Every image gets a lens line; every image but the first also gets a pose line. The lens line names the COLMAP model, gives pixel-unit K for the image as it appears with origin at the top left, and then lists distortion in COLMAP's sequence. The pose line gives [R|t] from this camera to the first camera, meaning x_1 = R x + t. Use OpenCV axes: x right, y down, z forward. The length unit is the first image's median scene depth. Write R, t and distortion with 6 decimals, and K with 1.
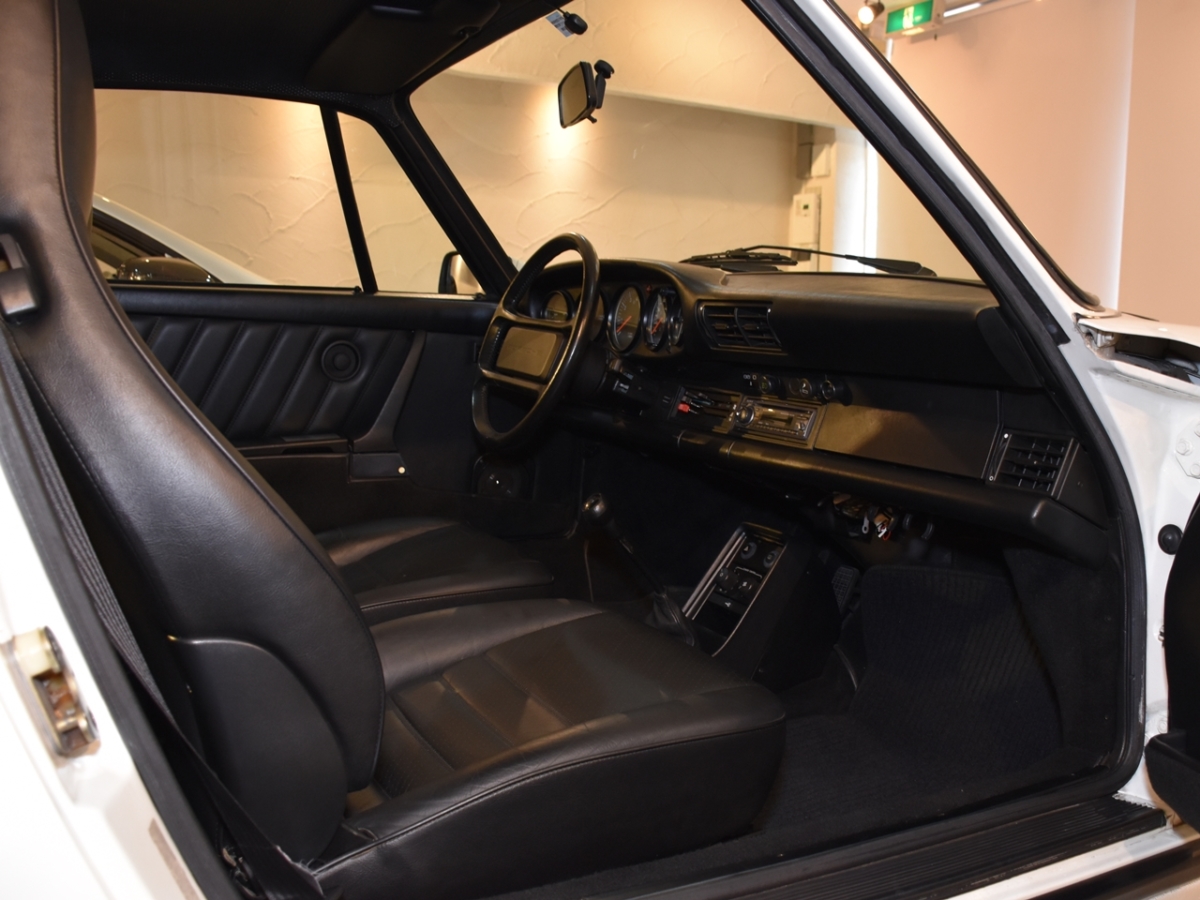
lens RADIAL K [[1017.9, 0, 636.0], [0, 1017.9, 472.4], [0, 0, 1]] dist [-0.141856, 0.072159]
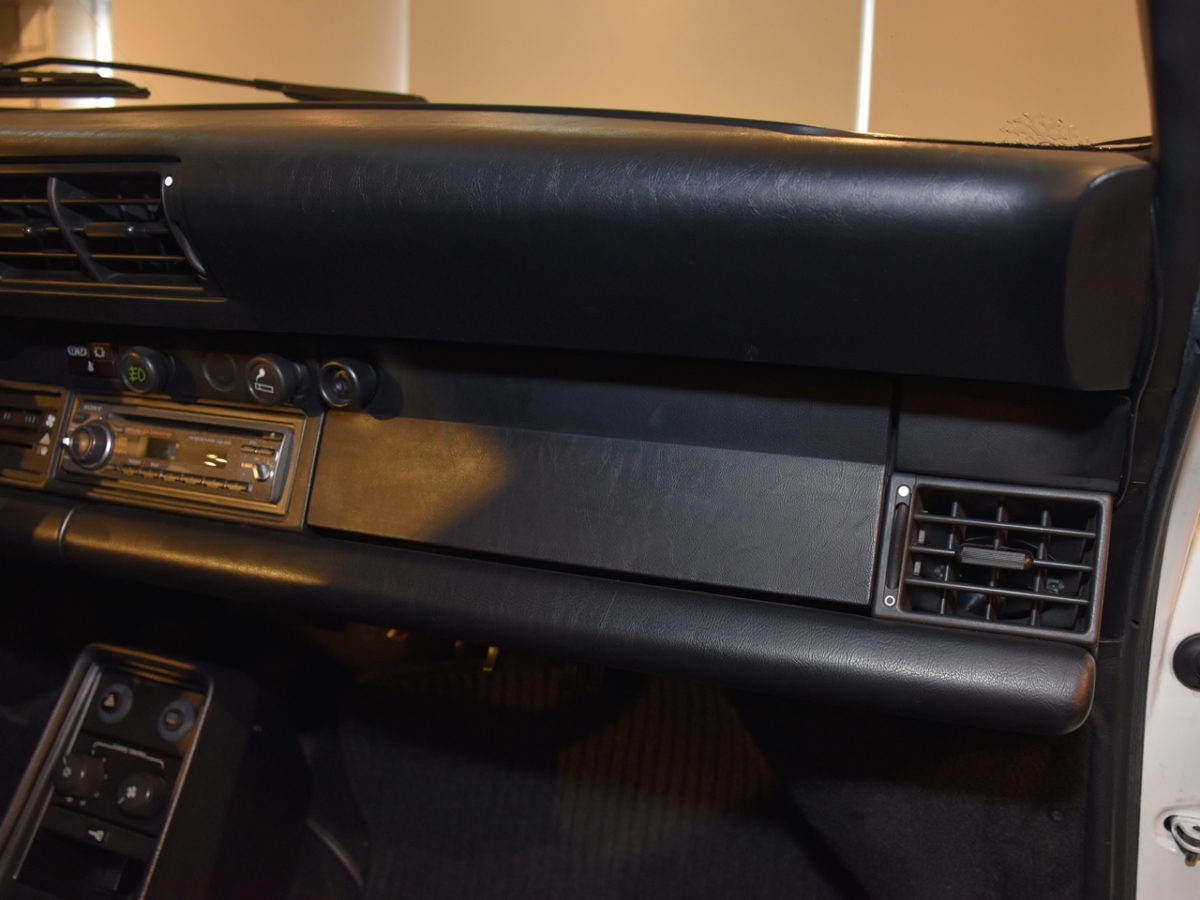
lens RADIAL K [[1017.9, 0, 636.0], [0, 1017.9, 472.4], [0, 0, 1]] dist [-0.141856, 0.072159]
pose [[0.751618, -0.144191, 0.643646, 0.015048], [0.084172, 0.988803, 0.123221, -0.075280], [-0.654206, -0.038438, 0.755339, 0.542030]]
